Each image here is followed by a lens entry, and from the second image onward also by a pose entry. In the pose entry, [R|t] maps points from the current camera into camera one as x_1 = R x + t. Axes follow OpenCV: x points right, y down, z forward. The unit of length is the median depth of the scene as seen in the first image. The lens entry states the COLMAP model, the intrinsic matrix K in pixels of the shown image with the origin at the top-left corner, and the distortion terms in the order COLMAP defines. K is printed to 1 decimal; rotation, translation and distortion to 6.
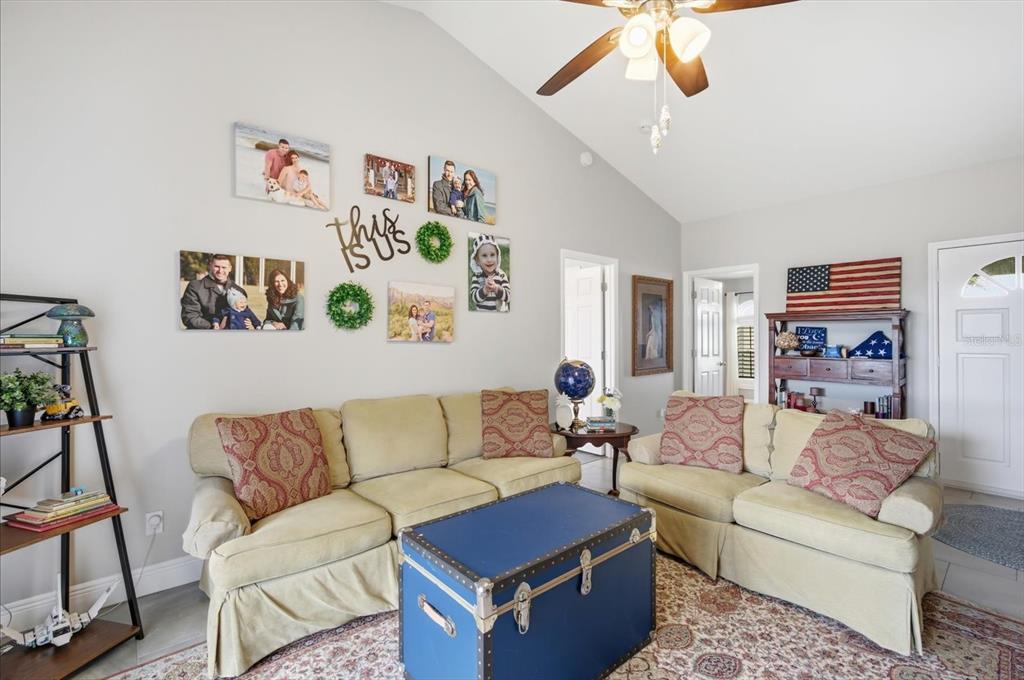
lens RADIAL K [[448.5, 0, 512.0], [0, 448.5, 336.4], [0, 0, 1]] dist [-0.011826, 0.002160]
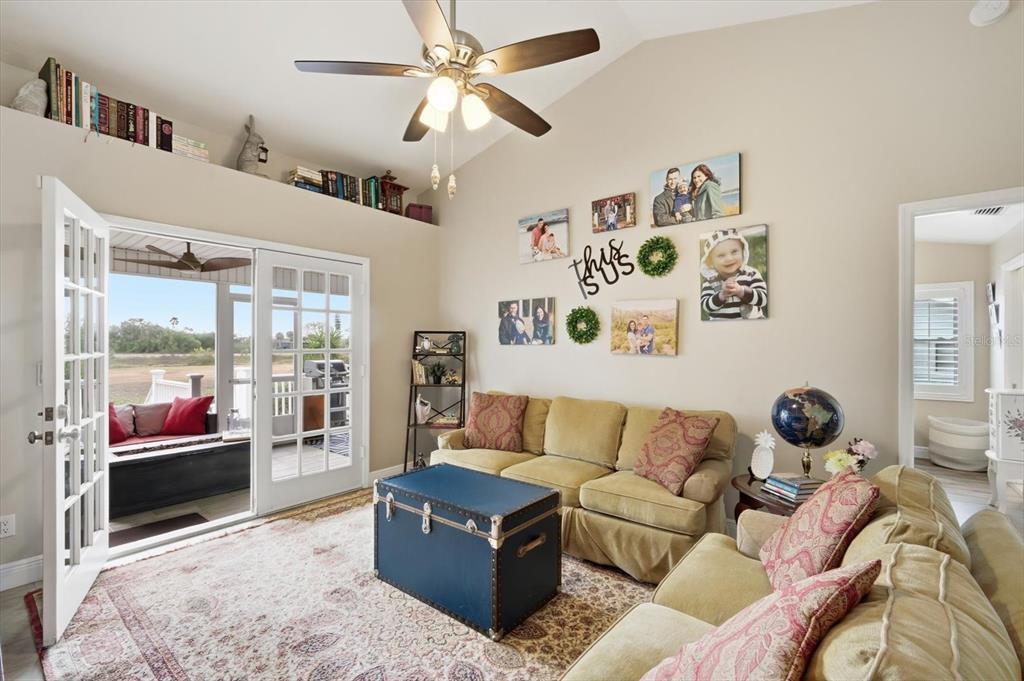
lens RADIAL K [[468.0, 0, 506.9], [0, 468.0, 343.7], [0, 0, 1]] dist [-0.015346, -0.000005]
pose [[0.170366, 0.001934, -0.985379, 0.872379], [0.002820, 0.999993, 0.002450, -0.017499], [0.985377, -0.003196, 0.170360, 0.521376]]
